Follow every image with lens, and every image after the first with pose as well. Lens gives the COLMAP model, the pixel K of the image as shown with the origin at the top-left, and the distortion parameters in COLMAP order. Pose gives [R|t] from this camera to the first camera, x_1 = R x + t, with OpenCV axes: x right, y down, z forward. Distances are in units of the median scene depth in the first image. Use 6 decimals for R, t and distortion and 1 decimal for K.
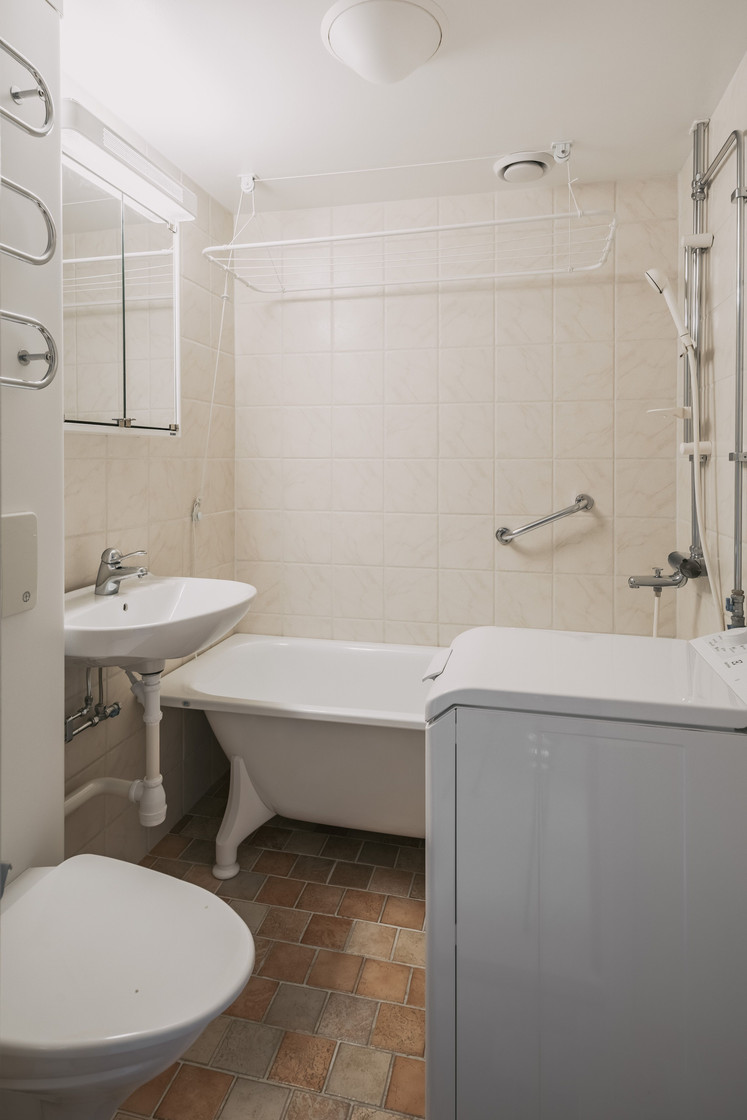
lens RADIAL K [[666.2, 0, 370.4], [0, 666.2, 464.7], [0, 0, 1]] dist [0.008872, 0.000579]
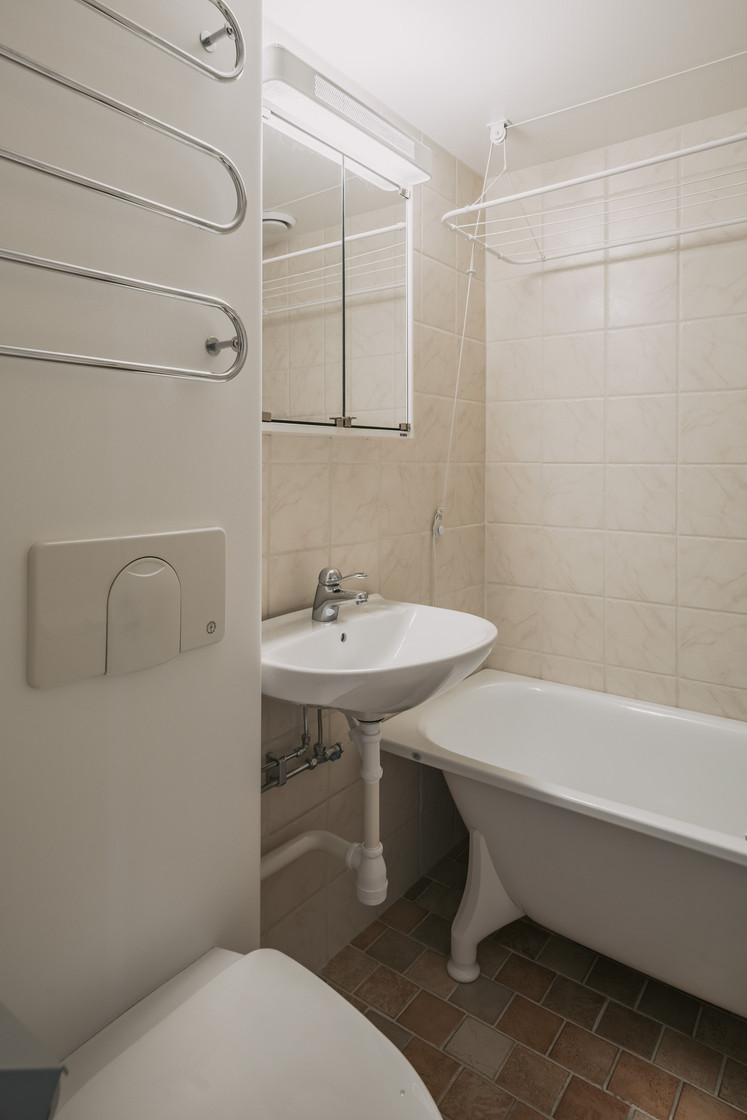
lens RADIAL K [[666.2, 0, 370.4], [0, 666.2, 464.7], [0, 0, 1]] dist [0.008872, 0.000579]
pose [[0.916130, 0.002864, -0.400870, 0.006128], [-0.004777, 0.999981, -0.003772, -0.004659], [0.400852, 0.005371, 0.916127, 0.213547]]
